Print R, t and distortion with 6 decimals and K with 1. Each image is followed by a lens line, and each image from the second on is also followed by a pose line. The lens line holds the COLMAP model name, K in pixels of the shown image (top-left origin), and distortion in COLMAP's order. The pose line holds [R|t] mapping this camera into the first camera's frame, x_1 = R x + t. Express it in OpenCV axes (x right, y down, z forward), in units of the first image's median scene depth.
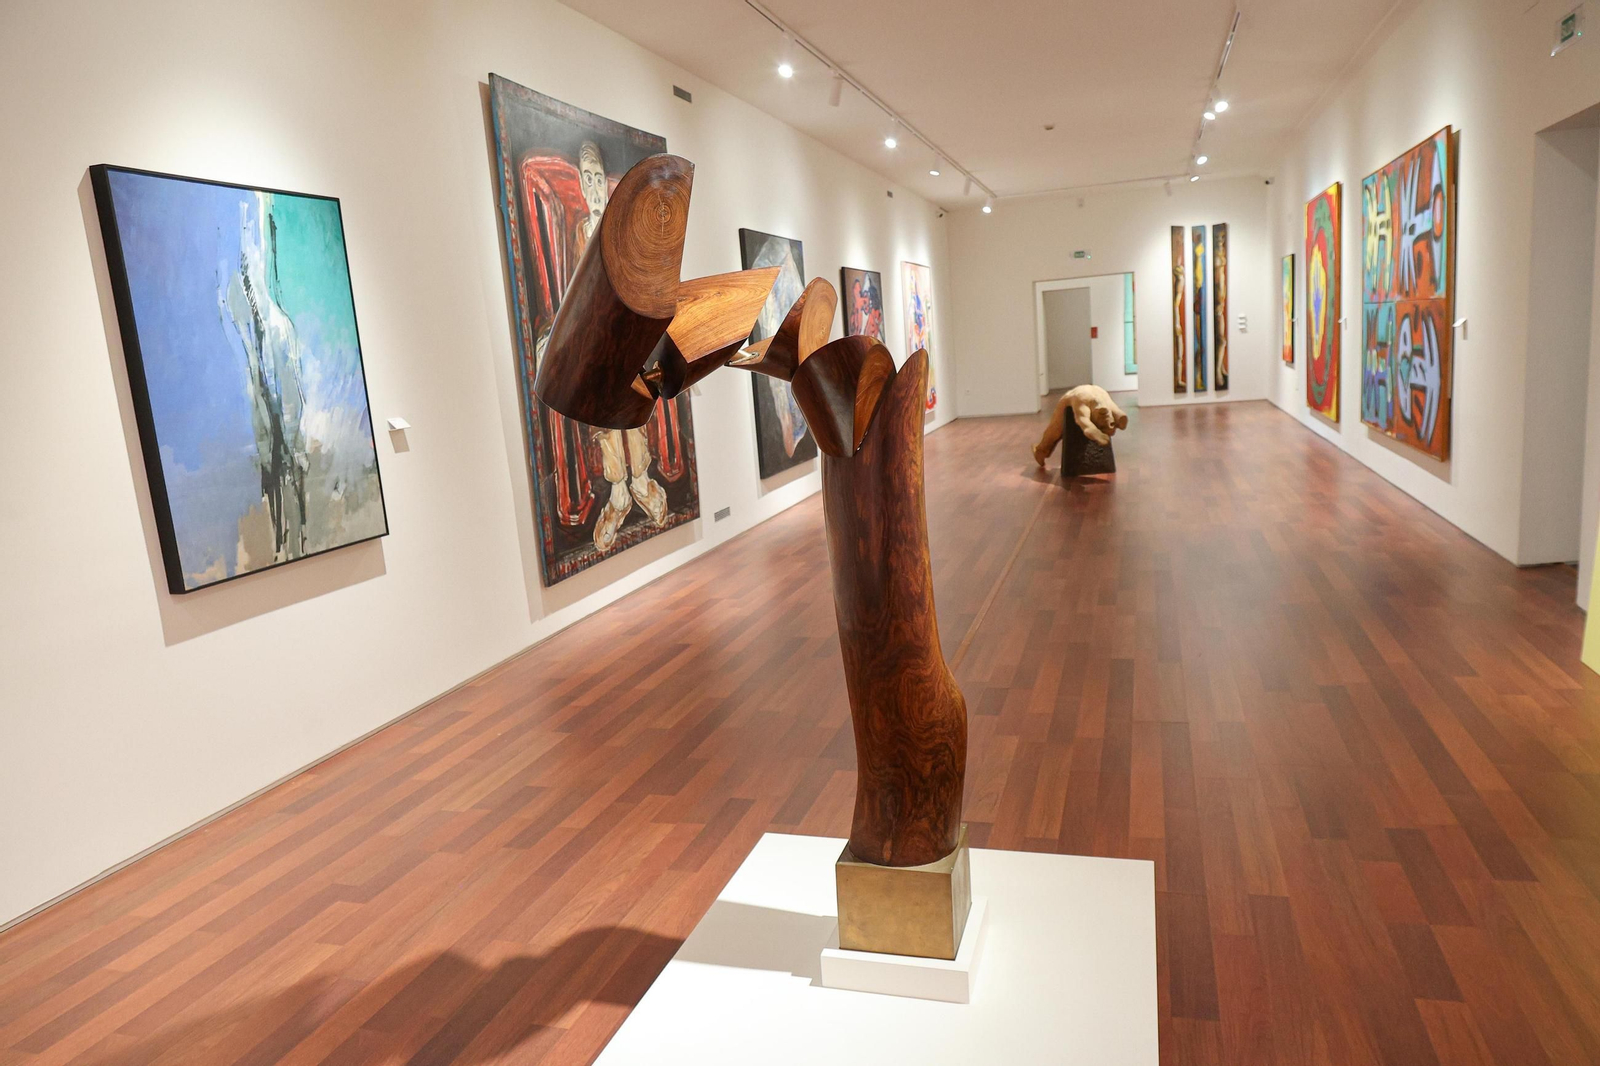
lens RADIAL K [[1095.6, 0, 803.6], [0, 1095.6, 534.8], [0, 0, 1]] dist [0.012198, -0.005824]
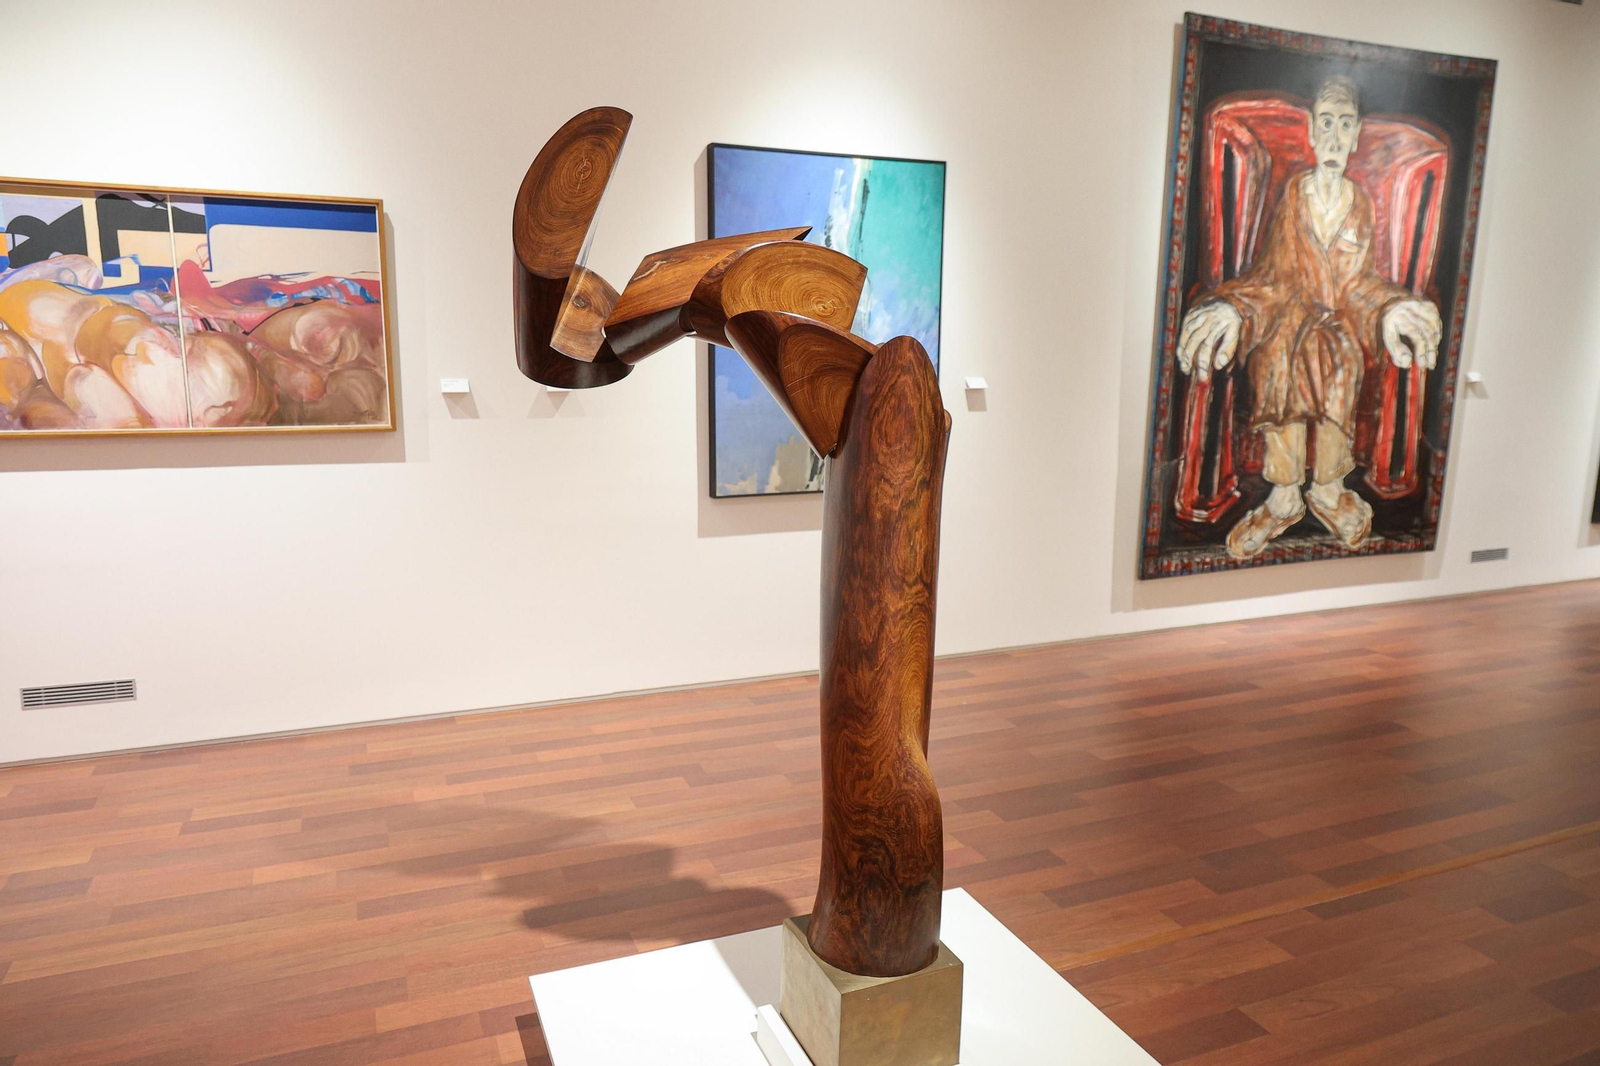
lens RADIAL K [[1095.6, 0, 793.4], [0, 1095.6, 541.7], [0, 0, 1]] dist [0.012198, -0.005824]
pose [[0.634140, 0.218056, -0.741834, 0.348264], [-0.189901, 0.973948, 0.123951, -0.057592], [0.749536, 0.062273, 0.659028, 0.232994]]
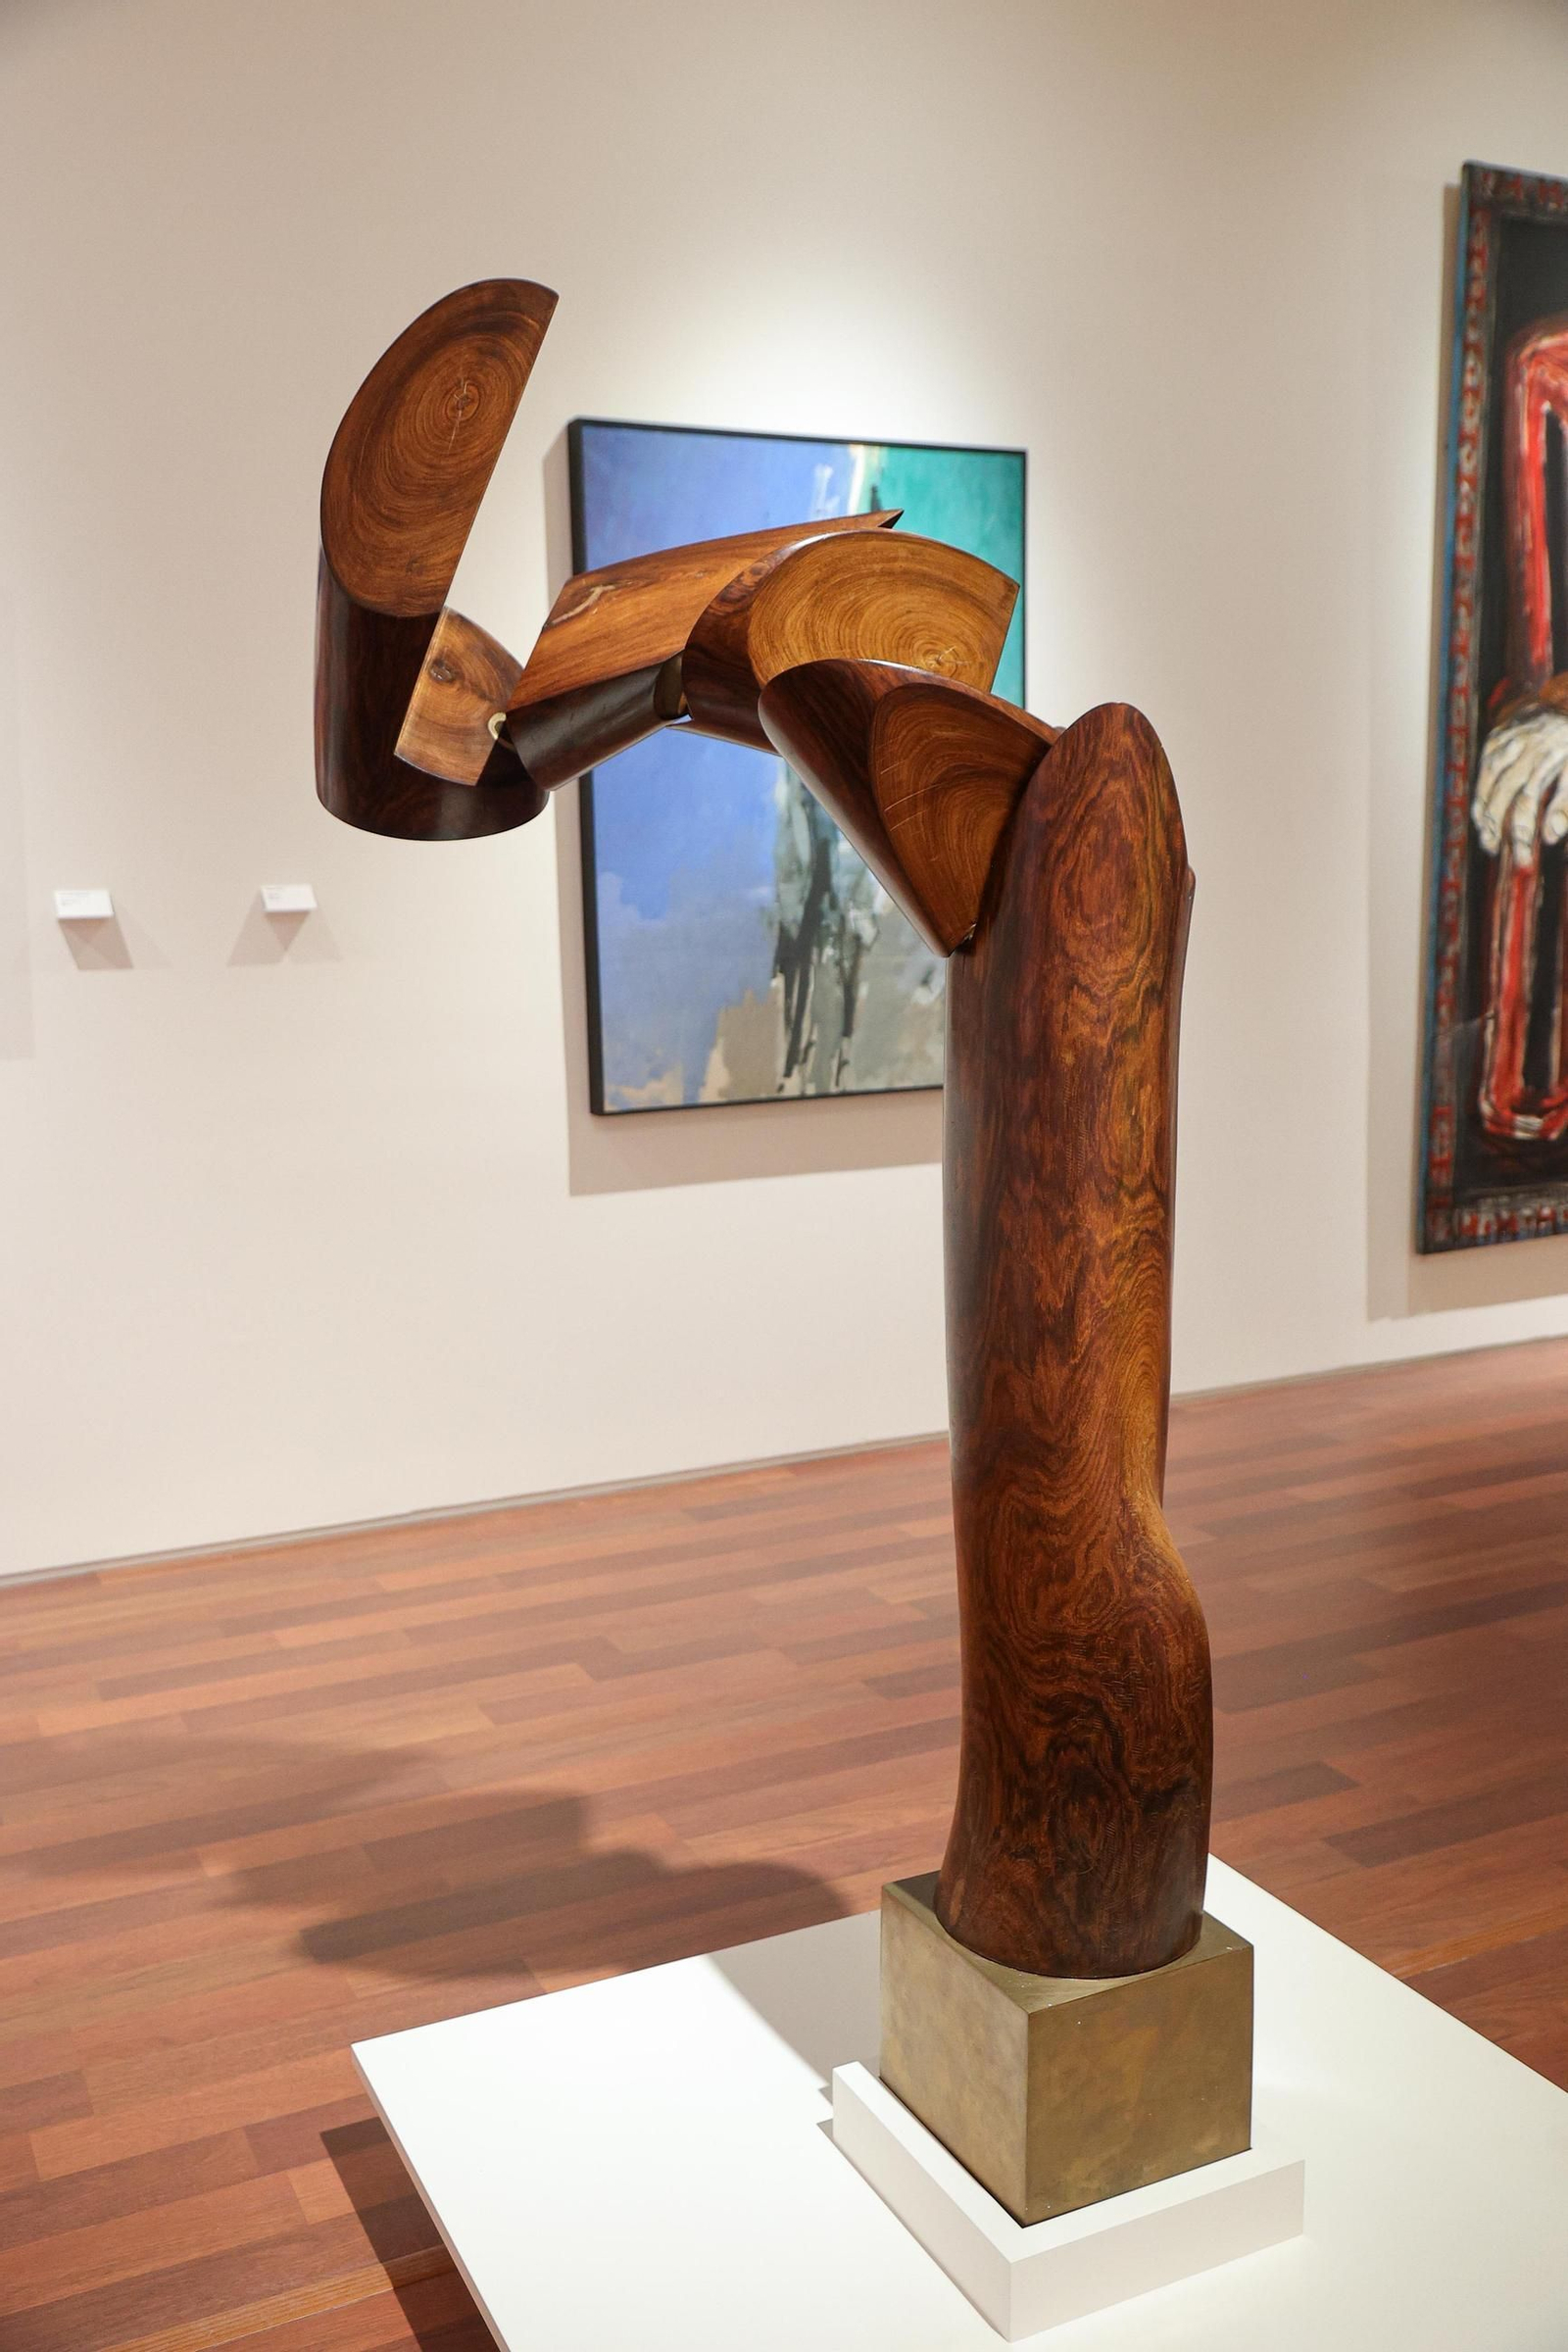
lens RADIAL K [[2163.7, 0, 786.1], [0, 2163.7, 1177.9], [0, 0, 1]] dist [0.021373, 0.000000]
pose [[0.683117, 0.169790, -0.710298, 0.322679], [-0.159606, 0.983797, 0.081669, -0.024004], [0.712655, 0.057578, 0.699148, 0.198169]]
